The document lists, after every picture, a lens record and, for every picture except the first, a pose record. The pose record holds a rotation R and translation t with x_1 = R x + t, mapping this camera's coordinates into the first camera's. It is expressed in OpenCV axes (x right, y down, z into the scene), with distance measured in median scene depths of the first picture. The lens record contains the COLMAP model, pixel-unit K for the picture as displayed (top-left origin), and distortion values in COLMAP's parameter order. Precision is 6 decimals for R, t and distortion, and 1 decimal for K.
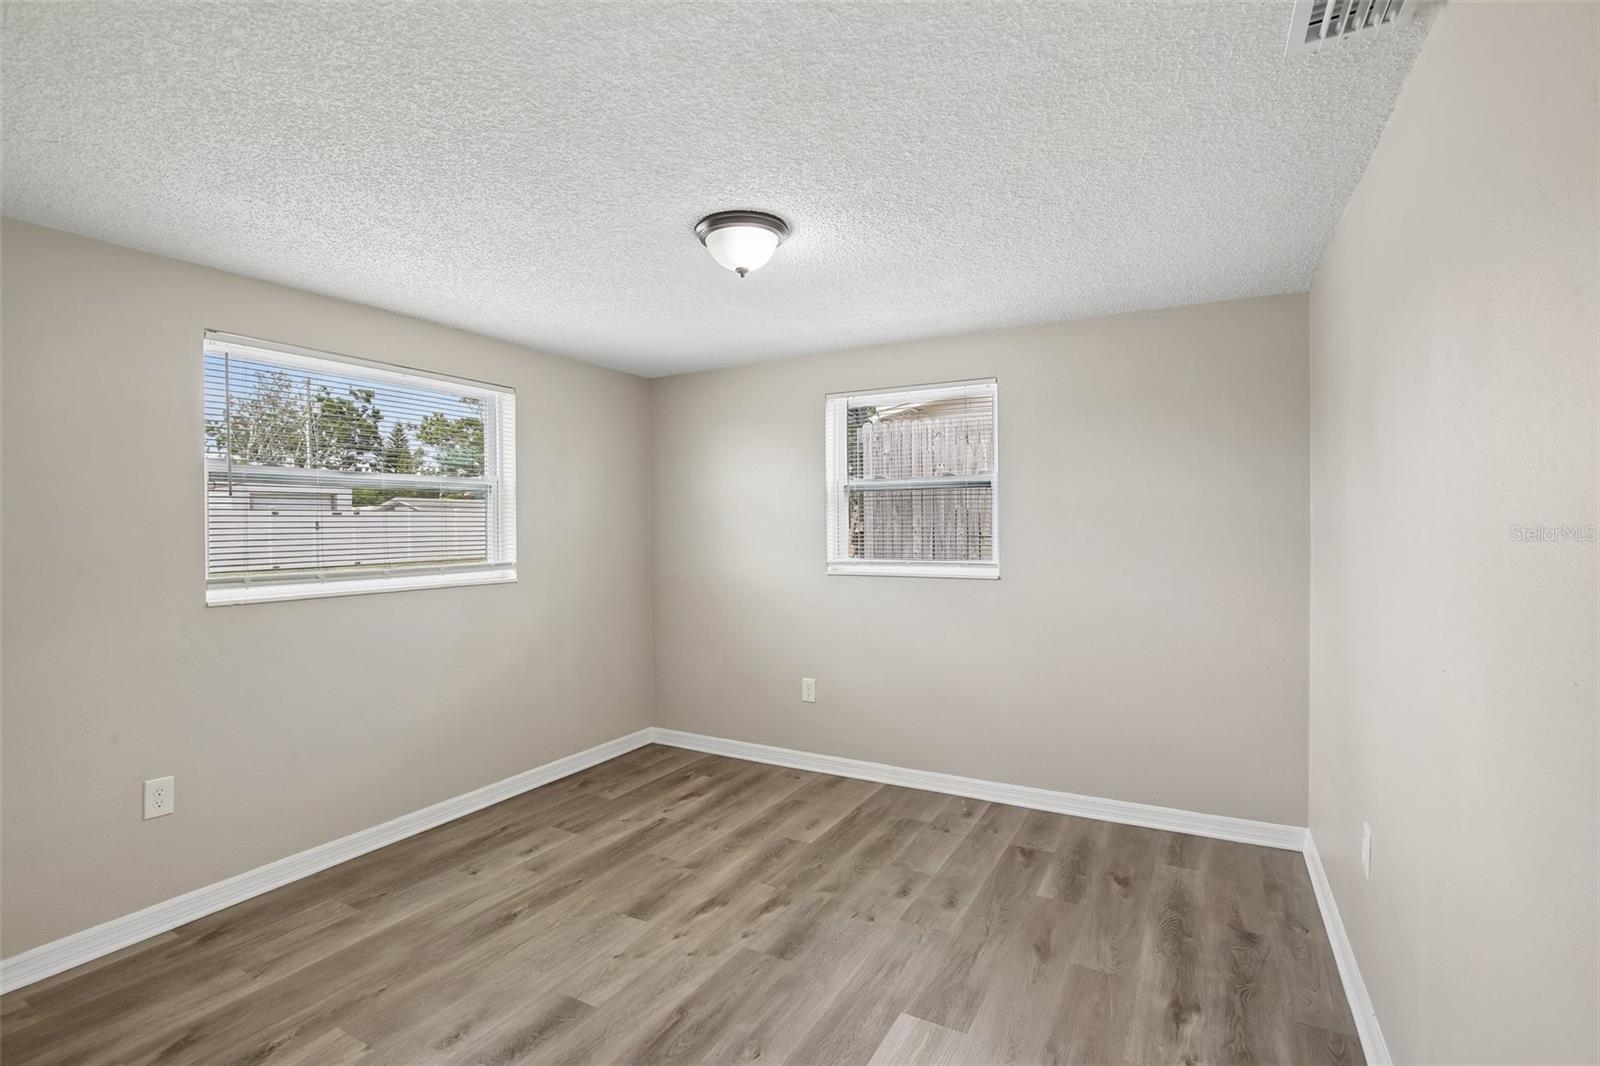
lens RADIAL K [[742.6, 0, 802.6], [0, 742.6, 527.2], [0, 0, 1]] dist [-0.028249, 0.006514]
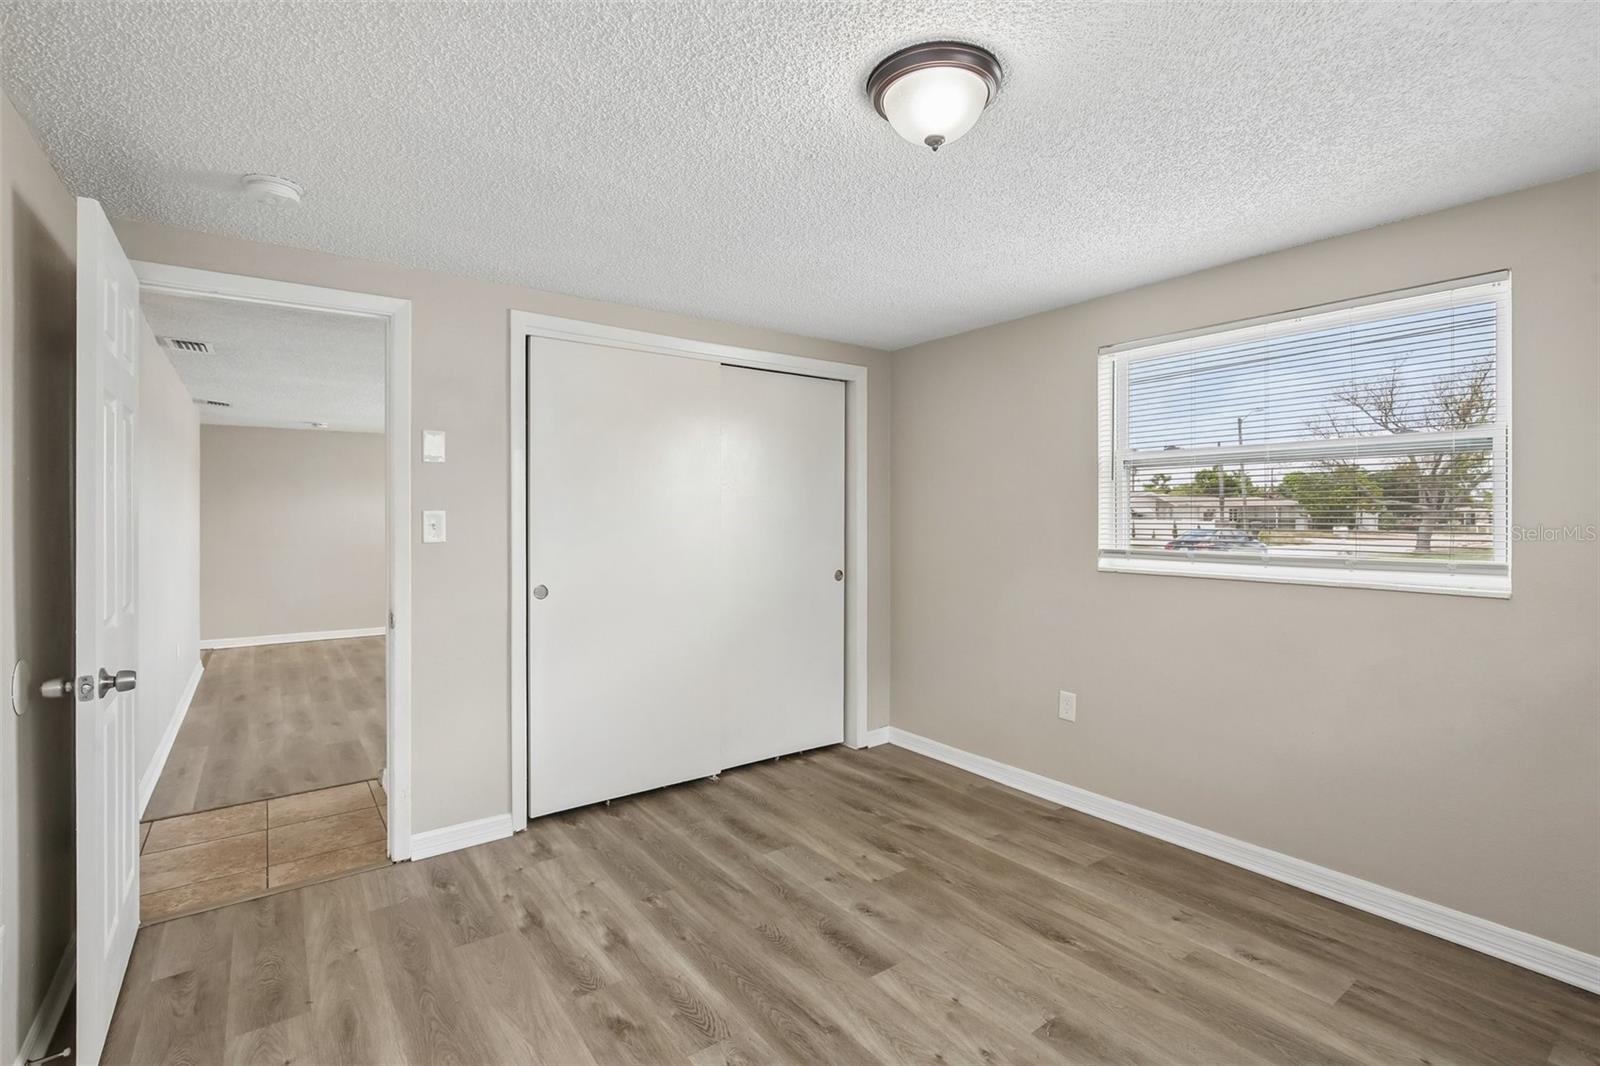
lens RADIAL K [[739.1, 0, 795.7], [0, 739.1, 489.3], [0, 0, 1]] dist [-0.023536, 0.006051]
pose [[-0.416525, -0.021834, -0.908862, 0.570763], [0.003499, 0.999666, -0.025619, 0.000082], [0.909118, -0.013851, -0.416309, 1.089668]]
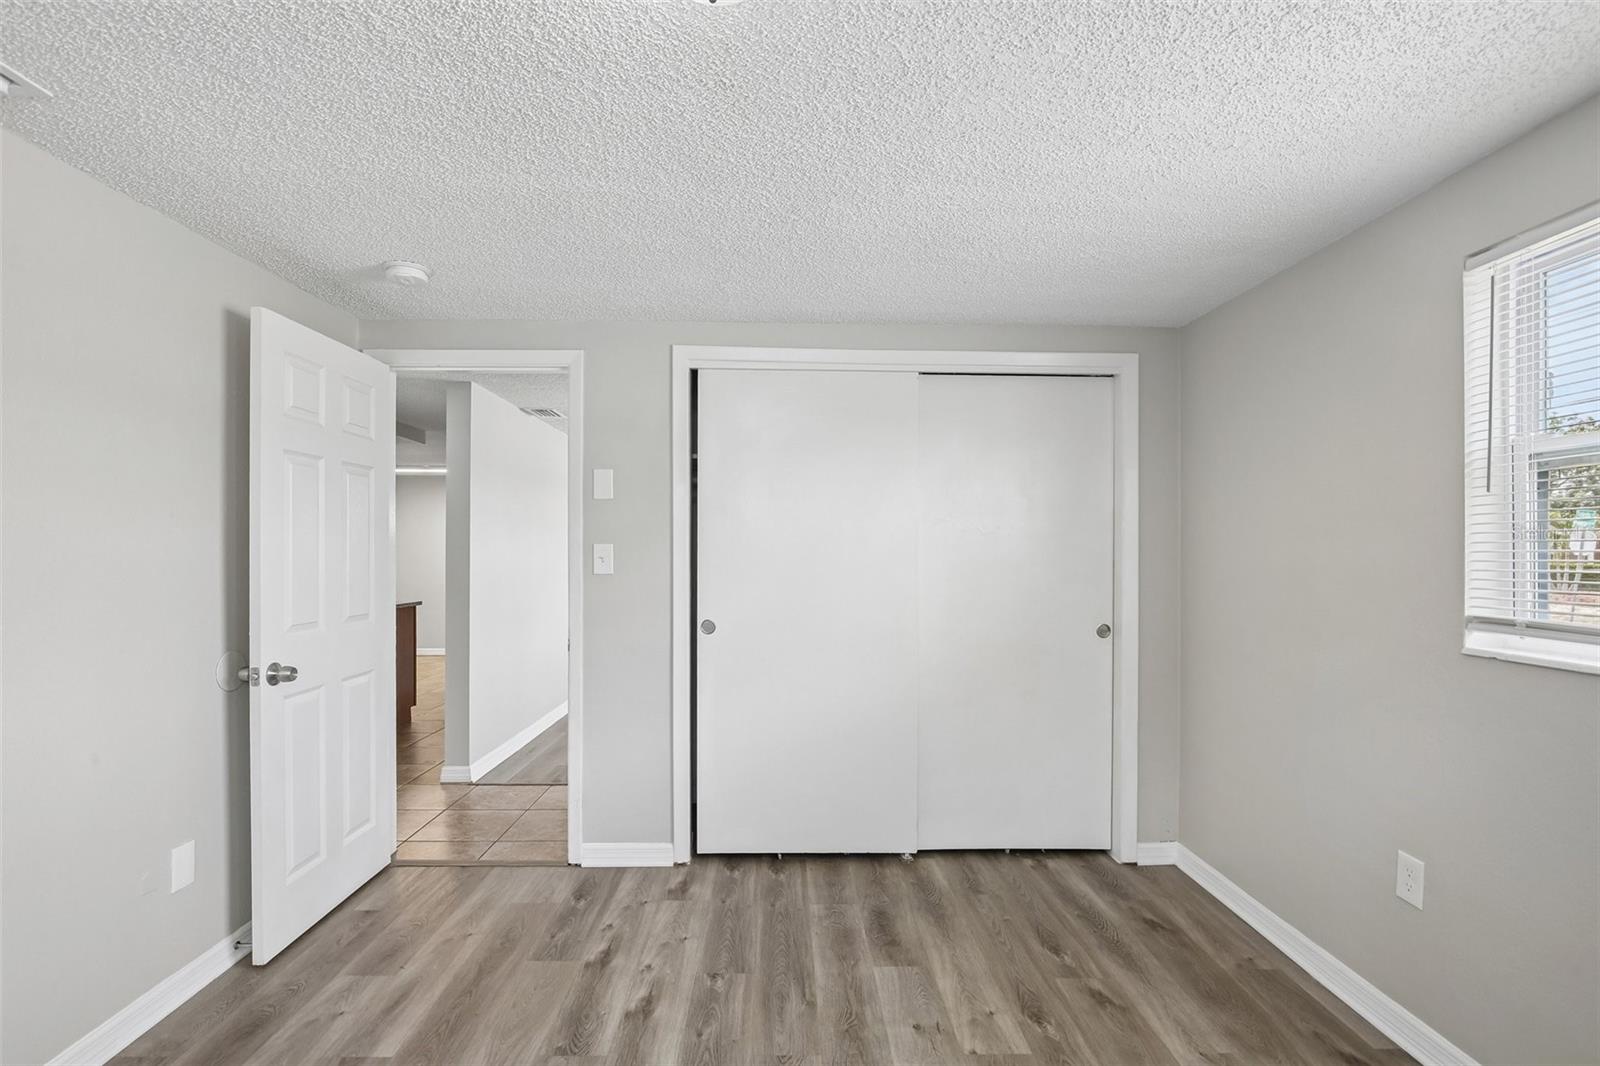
lens RADIAL K [[742.6, 0, 802.6], [0, 742.6, 527.2], [0, 0, 1]] dist [-0.028249, 0.006514]
pose [[-0.865873, -0.010567, -0.500152, 0.095329], [0.001287, 0.999727, -0.023351, 0.002882], [0.500262, -0.020863, -0.865623, 1.331880]]
